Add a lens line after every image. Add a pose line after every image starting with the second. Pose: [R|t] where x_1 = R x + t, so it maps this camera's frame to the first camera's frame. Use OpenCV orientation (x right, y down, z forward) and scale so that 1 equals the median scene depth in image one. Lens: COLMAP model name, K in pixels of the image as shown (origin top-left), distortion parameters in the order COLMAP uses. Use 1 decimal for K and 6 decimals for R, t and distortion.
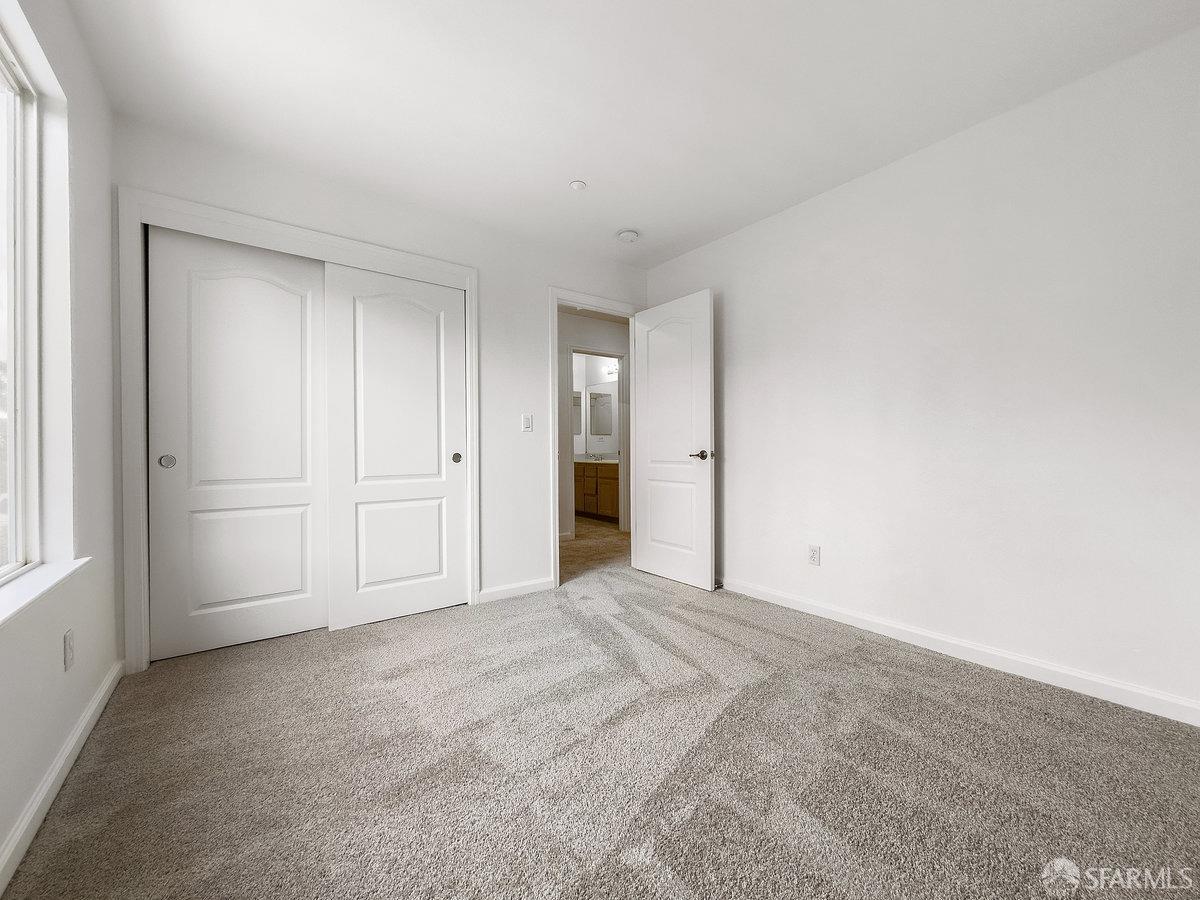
lens RADIAL K [[482.1, 0, 600.0], [0, 482.1, 450.4], [0, 0, 1]] dist [-0.000407, -0.000036]
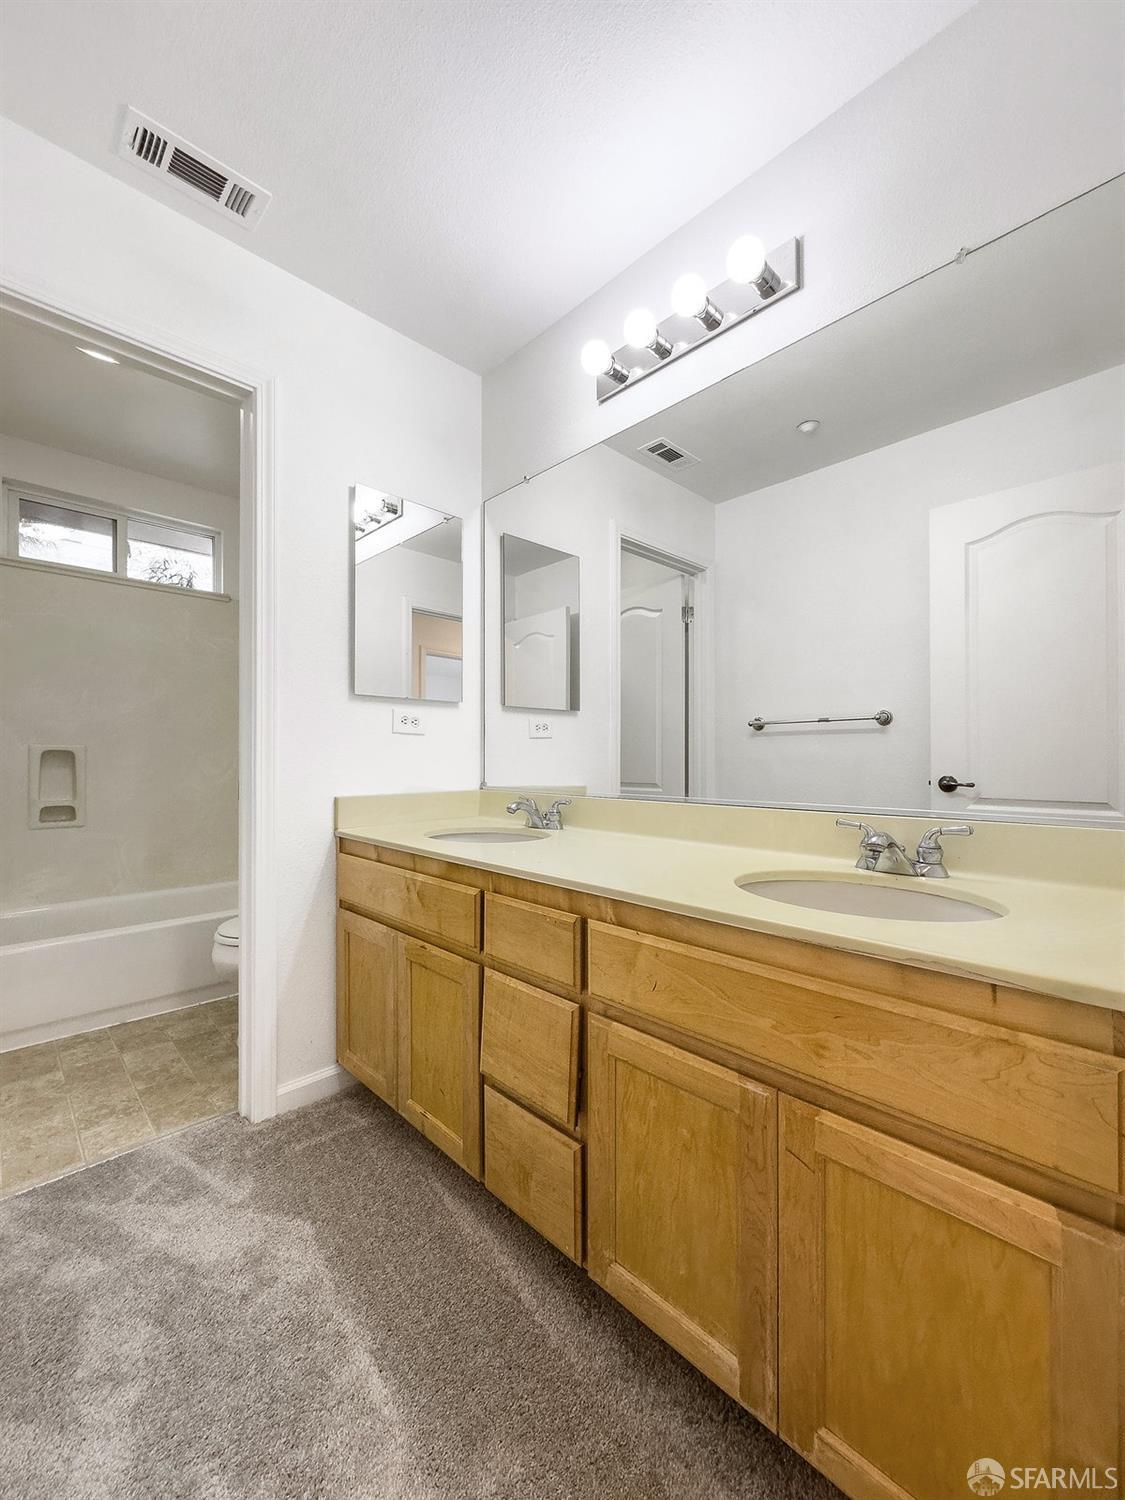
lens RADIAL K [[602.7, 0, 564.8], [0, 602.7, 754.4], [0, 0, 1]] dist [-0.000407, -0.000036]
pose [[0.991172, 0.005309, 0.132474, -0.032034], [-0.004277, 0.999958, -0.008074, -0.008741], [-0.132511, 0.007436, 0.991154, 0.800892]]
